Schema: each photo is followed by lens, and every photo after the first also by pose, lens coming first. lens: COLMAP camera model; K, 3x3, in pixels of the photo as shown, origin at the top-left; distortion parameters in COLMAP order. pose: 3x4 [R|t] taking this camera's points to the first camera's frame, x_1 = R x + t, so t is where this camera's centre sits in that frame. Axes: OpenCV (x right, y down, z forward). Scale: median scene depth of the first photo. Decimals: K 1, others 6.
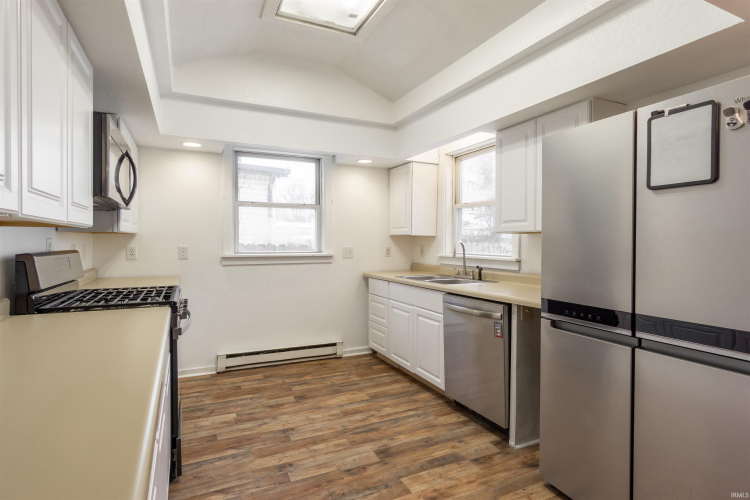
lens RADIAL K [[398.4, 0, 370.3], [0, 398.4, 247.7], [0, 0, 1]] dist [-0.002135, -0.000270]
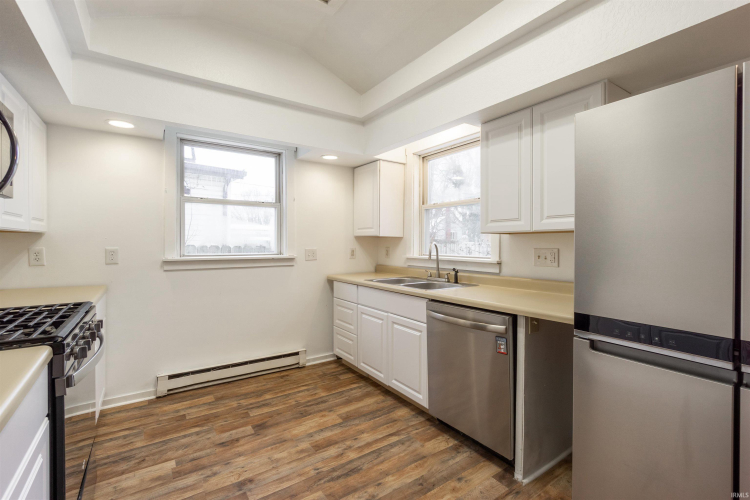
lens RADIAL K [[342.3, 0, 377.7], [0, 342.3, 246.1], [0, 0, 1]] dist [-0.003096, 0.000702]
pose [[0.985701, -0.001912, 0.168492, -0.047943], [0.002850, 0.999982, -0.005329, -0.003421], [-0.168479, 0.005733, 0.985689, 0.225748]]
